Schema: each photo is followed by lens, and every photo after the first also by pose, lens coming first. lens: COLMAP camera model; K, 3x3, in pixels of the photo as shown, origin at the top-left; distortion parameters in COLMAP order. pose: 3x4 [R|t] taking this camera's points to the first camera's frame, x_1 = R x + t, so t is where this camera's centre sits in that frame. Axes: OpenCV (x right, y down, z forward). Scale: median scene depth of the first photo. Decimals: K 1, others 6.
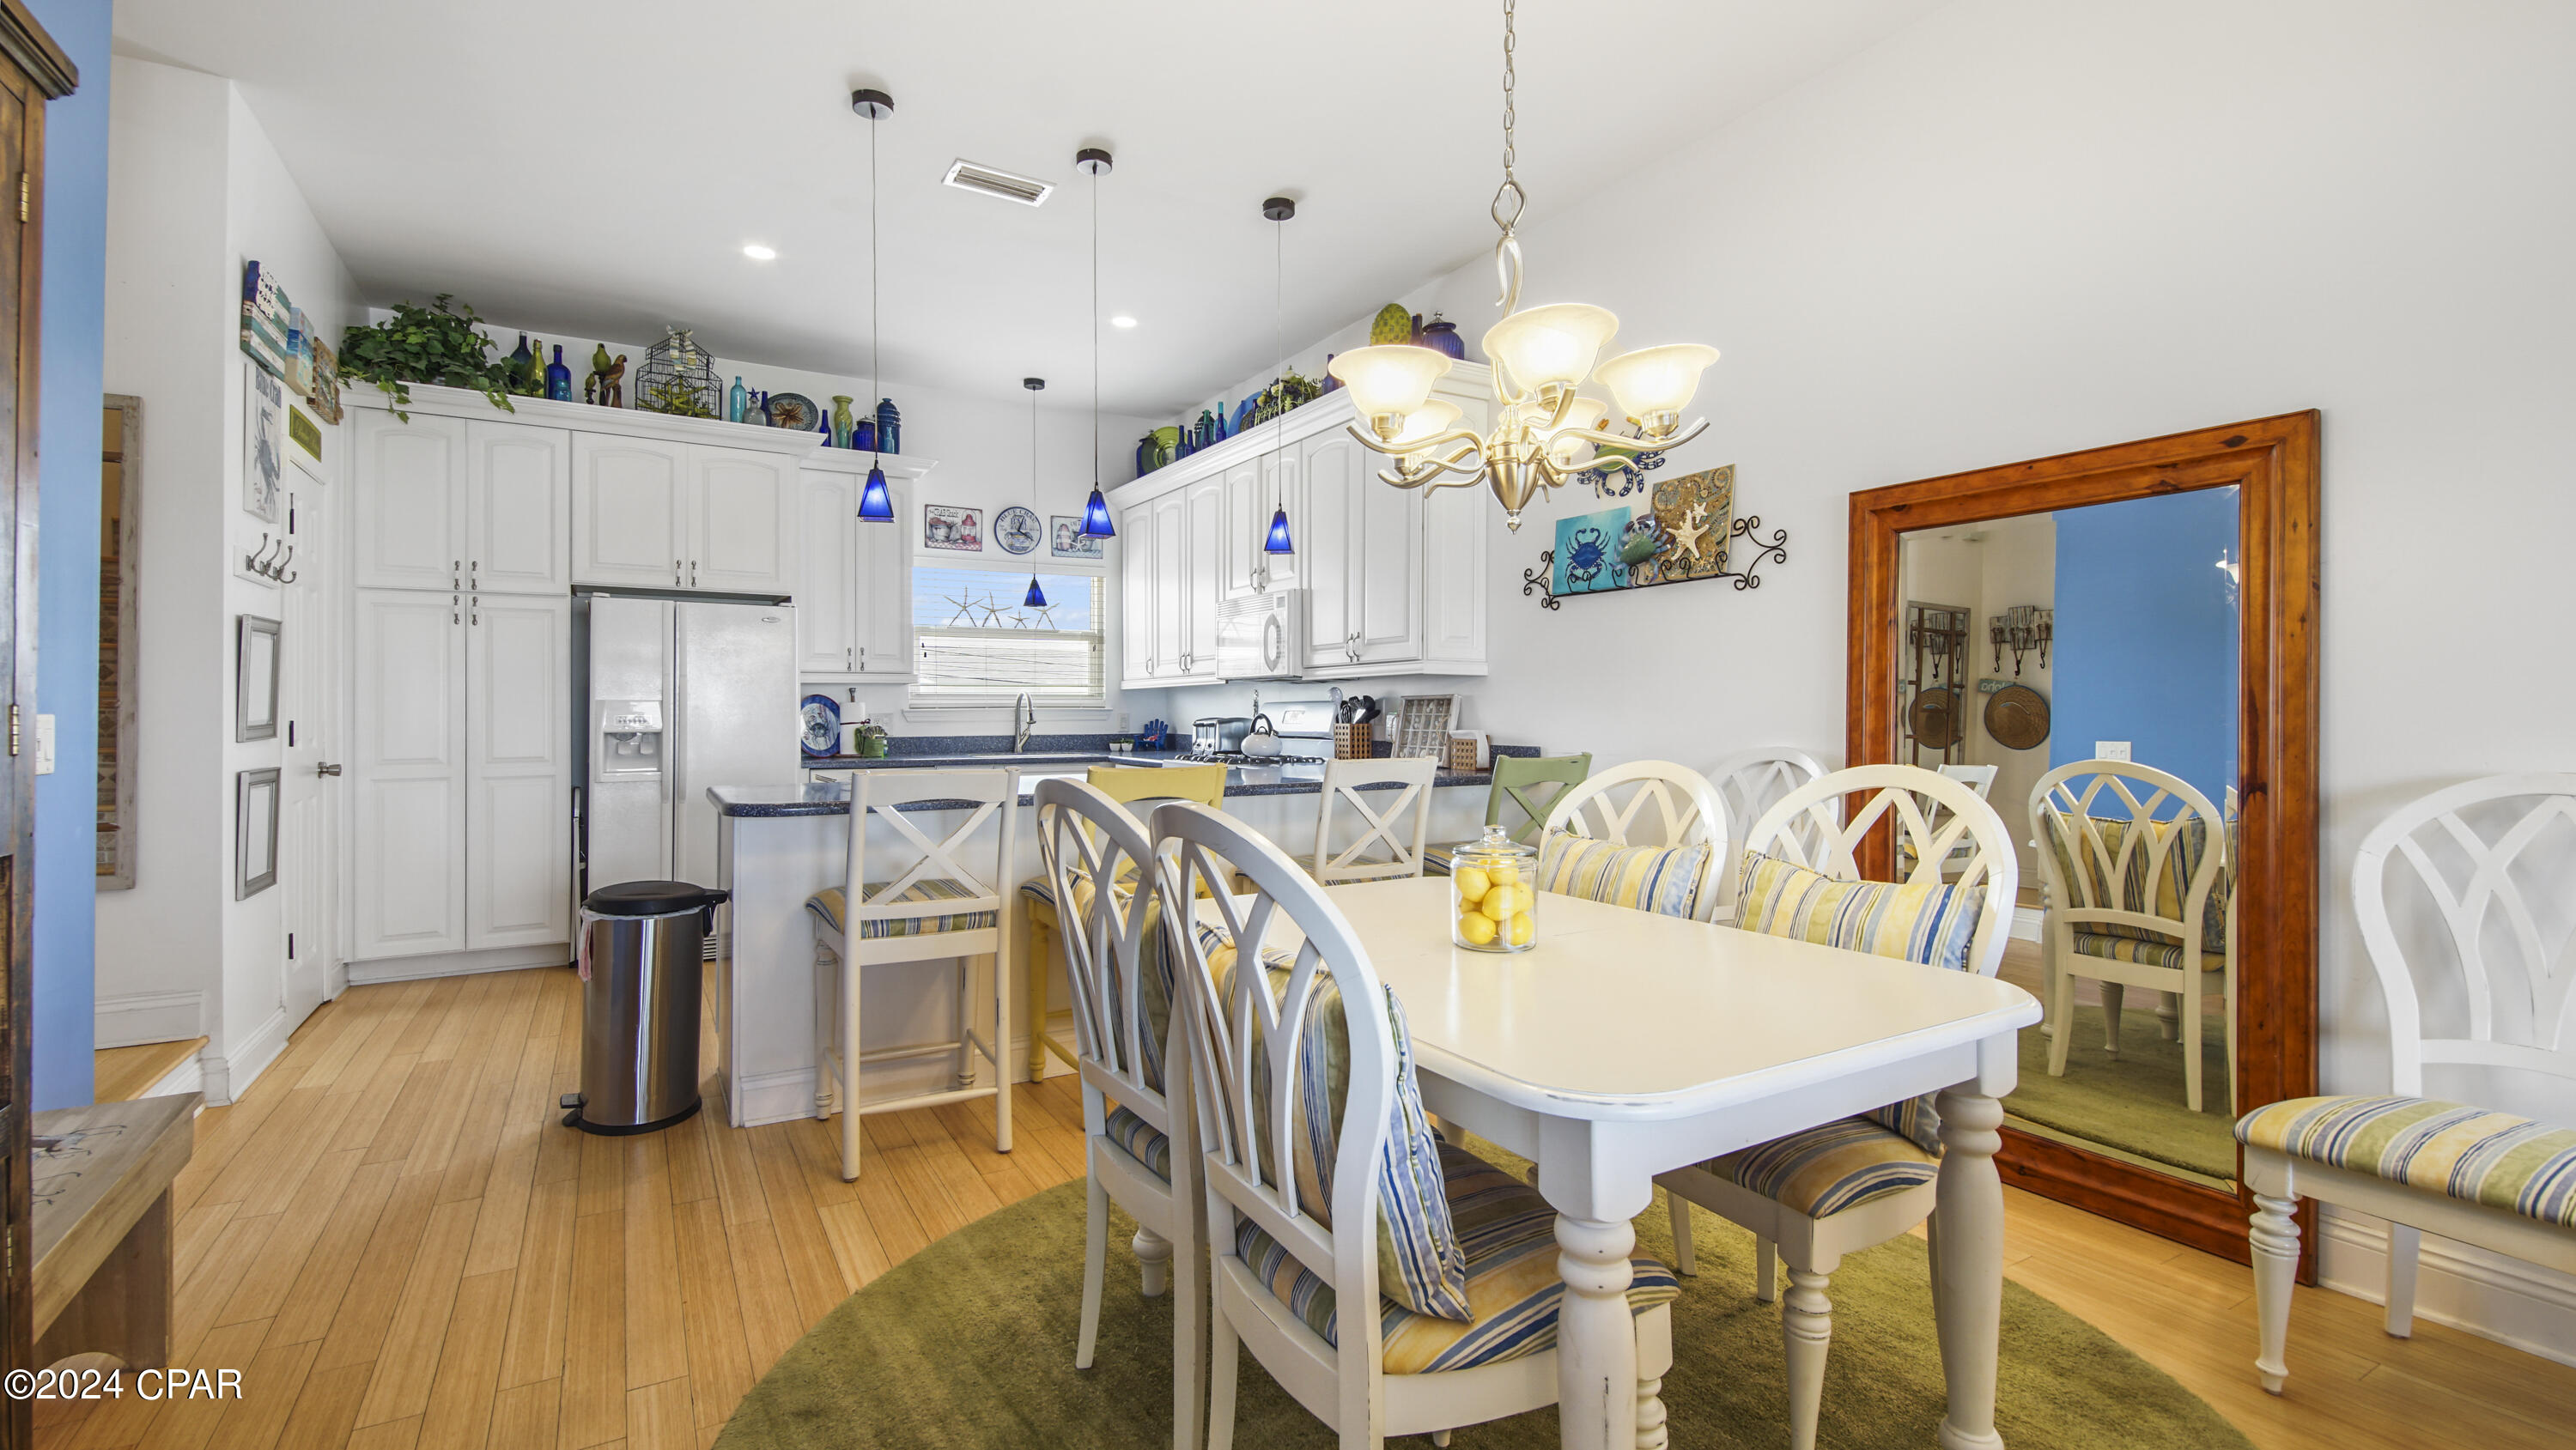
lens RADIAL K [[1160.7, 0, 1286.1], [0, 1160.7, 707.4], [0, 0, 1]] dist [0.041872, -0.027854]
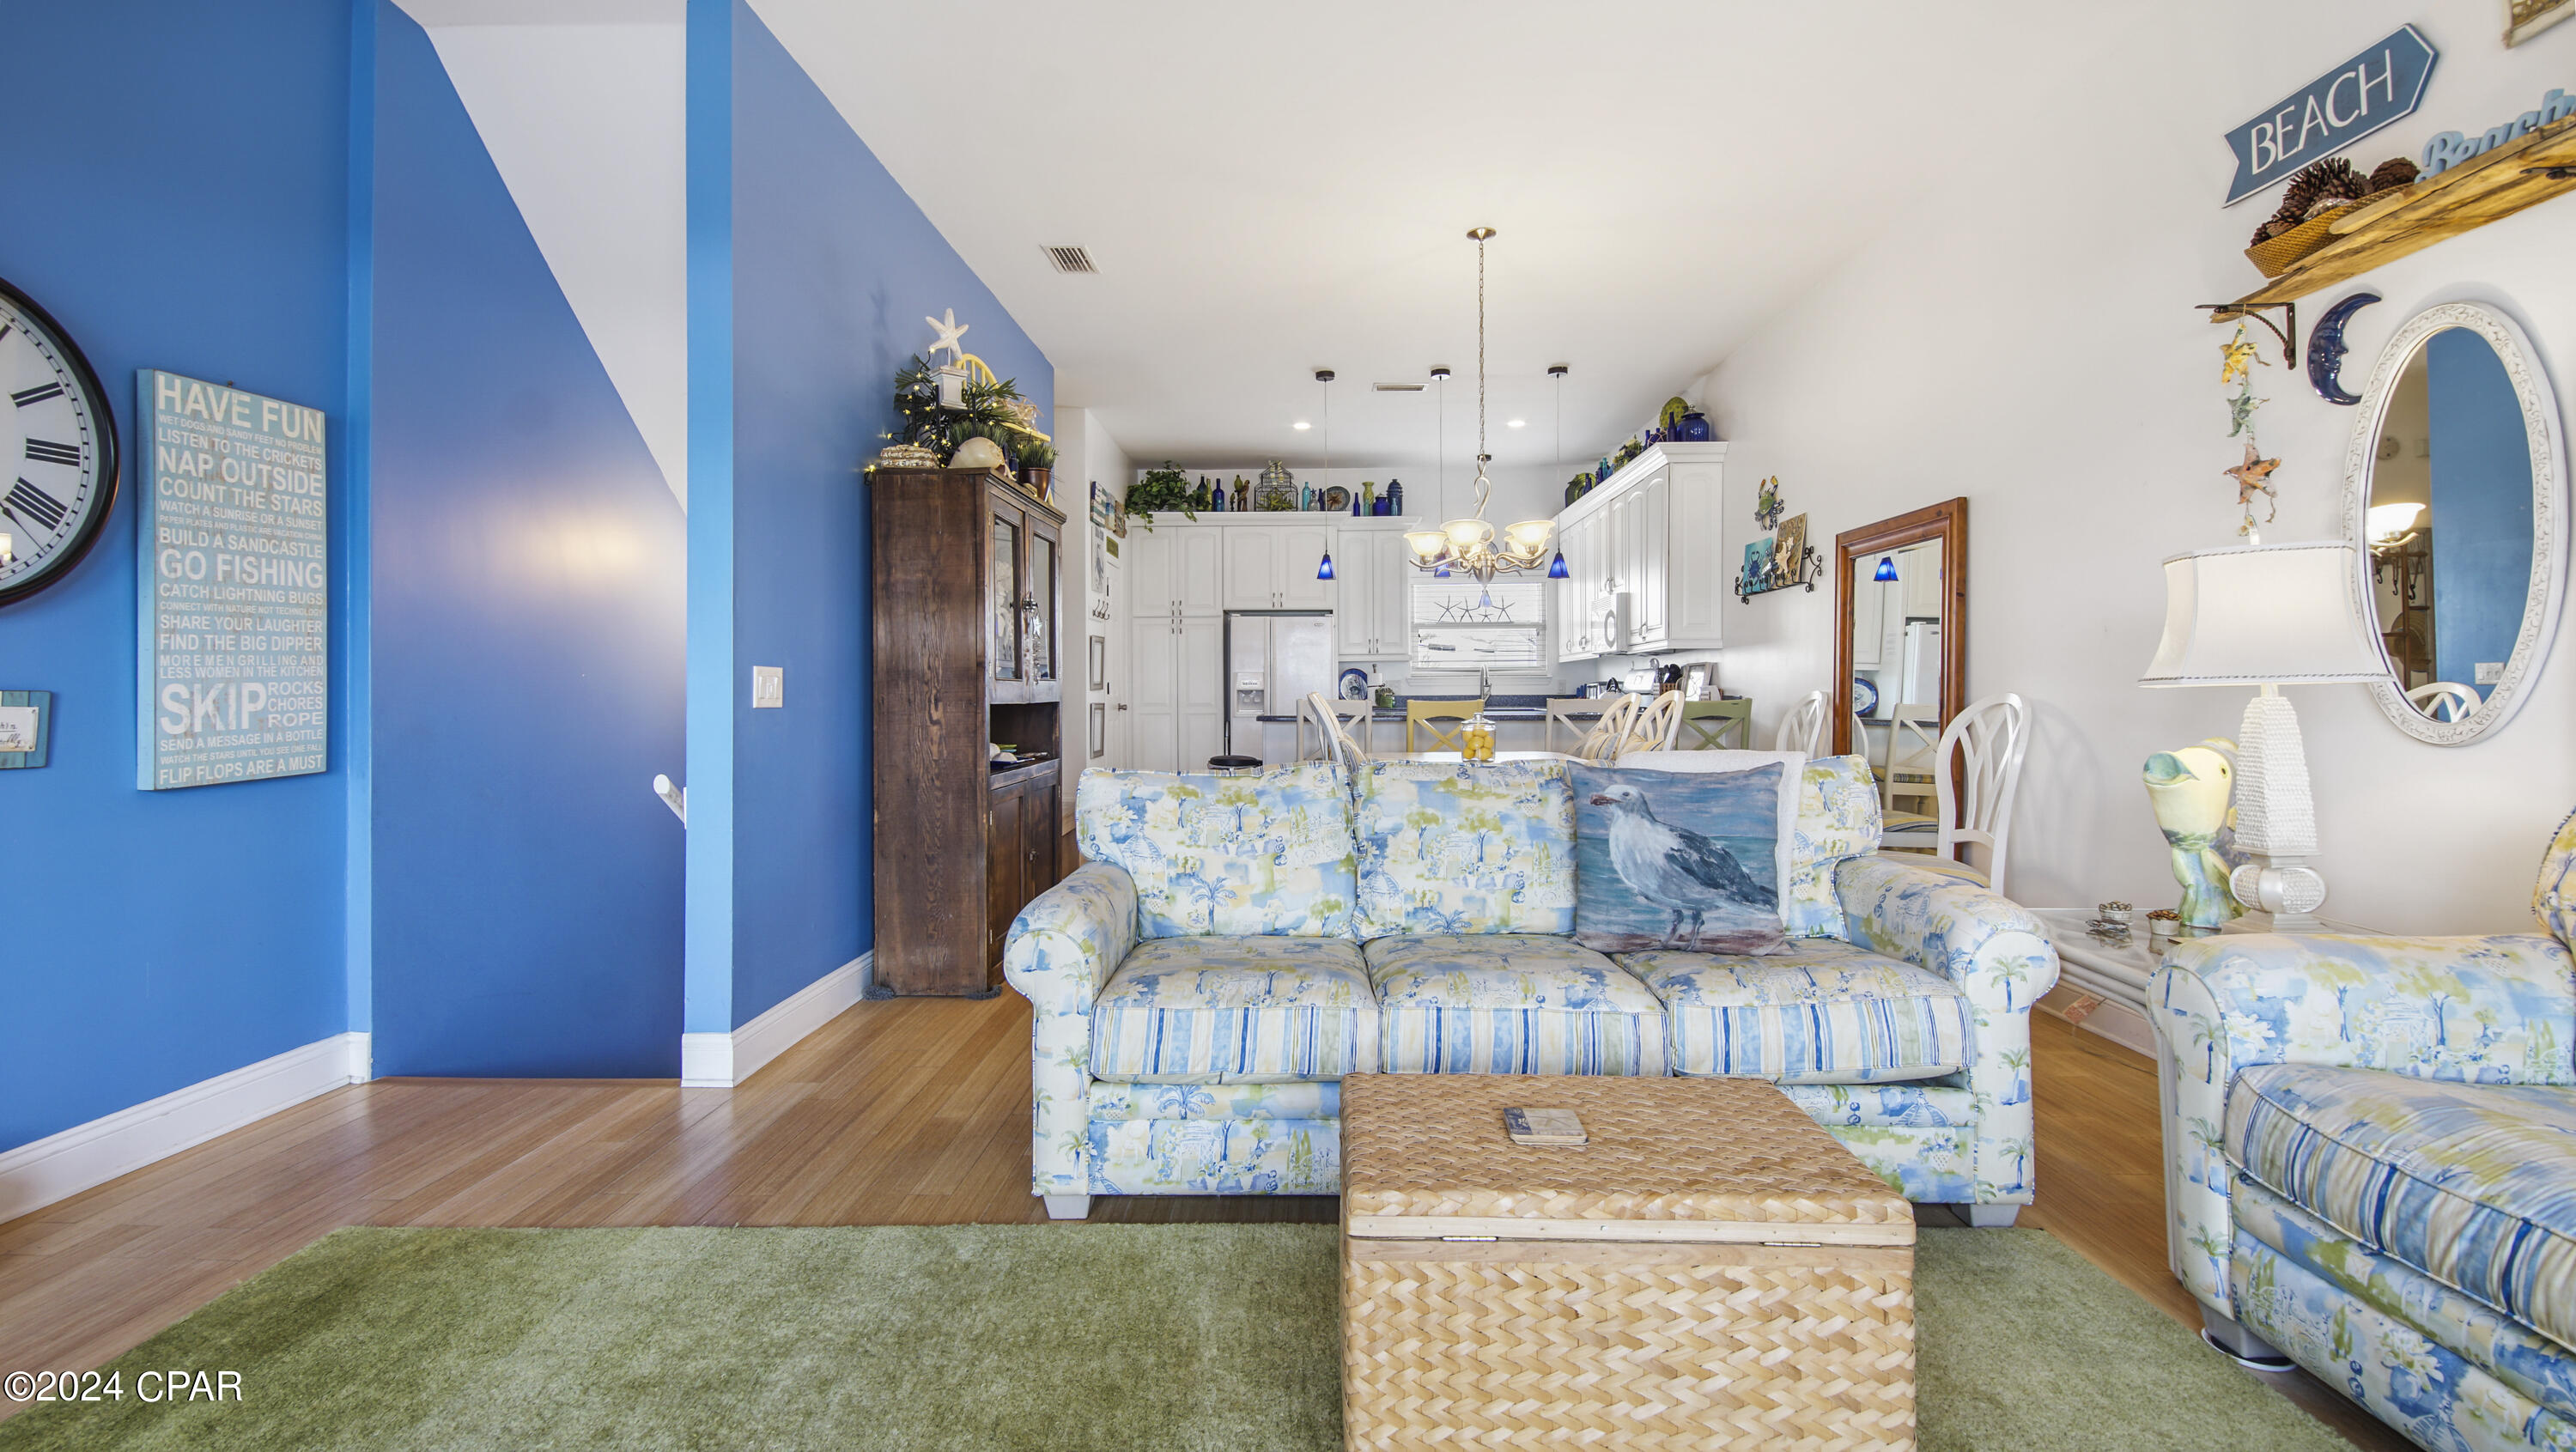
lens RADIAL K [[1166.2, 0, 1263.0], [0, 1166.2, 701.2], [0, 0, 1]] dist [0.051920, -0.031736]
pose [[0.842917, 0.003239, -0.538034, 0.440957], [0.003990, 0.999917, 0.012270, 0.017118], [0.538029, -0.012489, 0.842834, -0.525236]]
